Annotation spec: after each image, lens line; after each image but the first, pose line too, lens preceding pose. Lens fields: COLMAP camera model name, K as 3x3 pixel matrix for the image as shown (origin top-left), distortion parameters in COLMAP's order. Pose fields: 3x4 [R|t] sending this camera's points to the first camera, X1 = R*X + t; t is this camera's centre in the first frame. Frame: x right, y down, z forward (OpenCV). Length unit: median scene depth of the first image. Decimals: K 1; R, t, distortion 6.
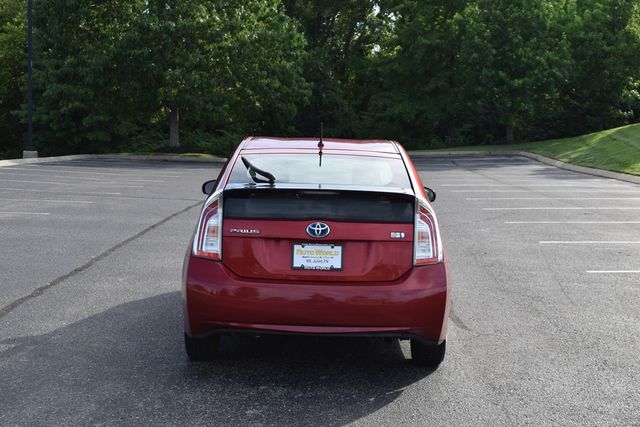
lens RADIAL K [[1042.7, 0, 320.0], [0, 1042.7, 213.5], [0, 0, 1]] dist [0.032021, 0.083612]
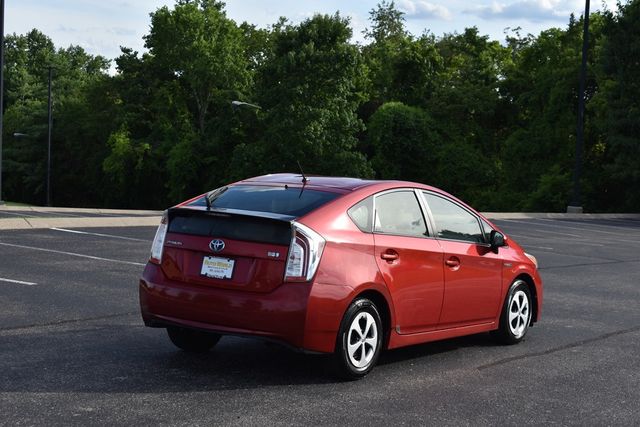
lens RADIAL K [[1196.4, 0, 320.0], [0, 1196.4, 213.5], [0, 0, 1]] dist [0.013948, -0.050580]
pose [[0.835376, 0.049296, -0.547465, 0.860349], [-0.081653, 0.996049, -0.034905, 0.017508], [0.543581, 0.073861, 0.836101, -0.111164]]
